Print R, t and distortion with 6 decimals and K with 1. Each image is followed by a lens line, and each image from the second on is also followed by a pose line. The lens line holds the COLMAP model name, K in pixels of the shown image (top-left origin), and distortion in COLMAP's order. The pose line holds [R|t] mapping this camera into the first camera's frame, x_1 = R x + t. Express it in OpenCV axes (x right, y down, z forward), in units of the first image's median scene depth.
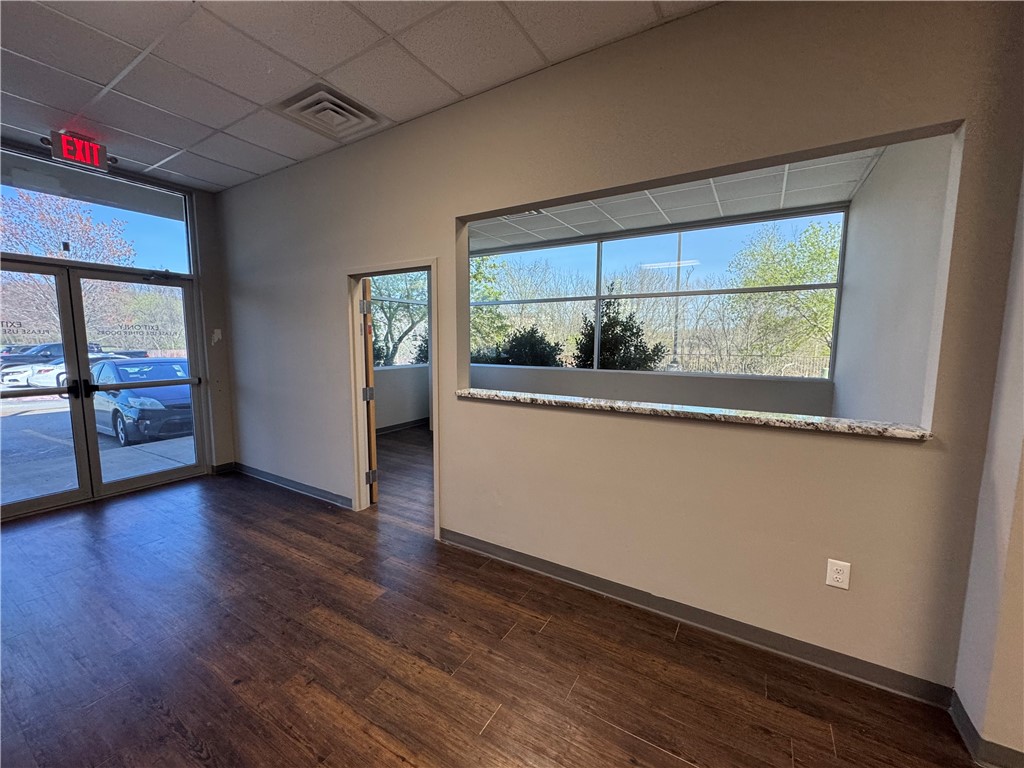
lens RADIAL K [[408.4, 0, 512.0], [0, 408.4, 384.0], [0, 0, 1]] dist [-0.001367, 0.000255]
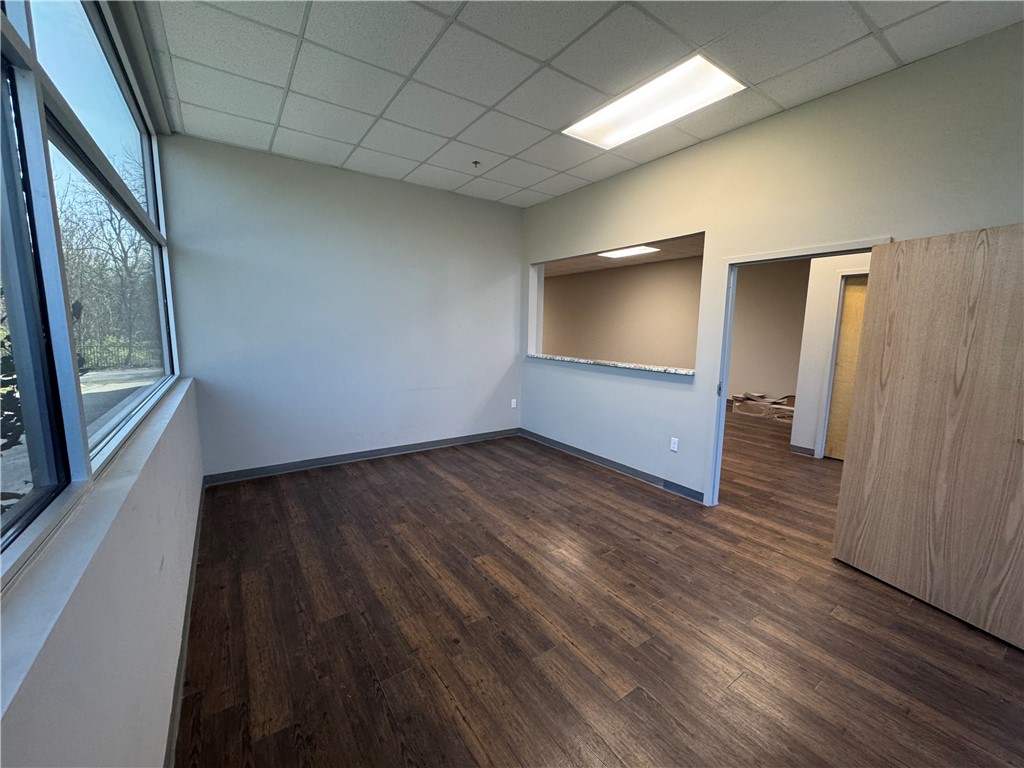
lens RADIAL K [[408.4, 0, 512.0], [0, 408.4, 384.0], [0, 0, 1]] dist [-0.001367, 0.000255]
pose [[-0.914730, -0.075237, 0.396999, -0.088096], [0.023830, 0.970756, 0.238881, -0.226501], [-0.403362, 0.227972, -0.886187, 2.100171]]
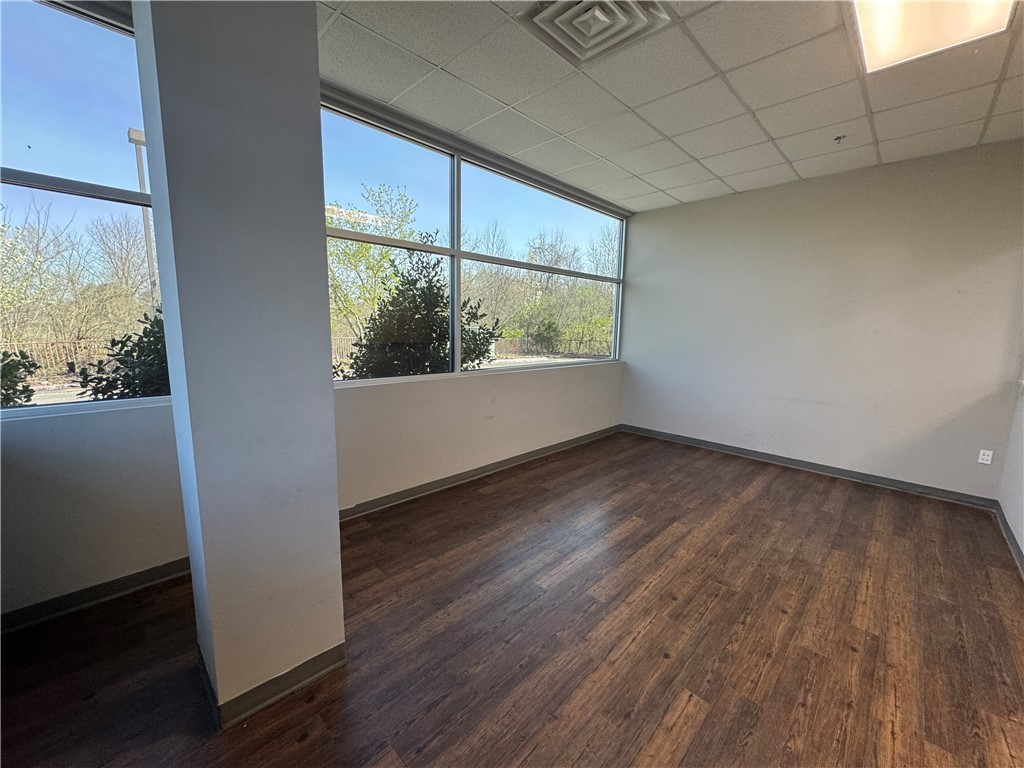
lens RADIAL K [[408.4, 0, 512.0], [0, 408.4, 384.0], [0, 0, 1]] dist [-0.001367, 0.000255]
pose [[0.230393, -0.139729, 0.963014, -0.711942], [0.089002, 0.988515, 0.122136, -0.165298], [-0.969019, 0.057571, 0.240183, 1.518797]]
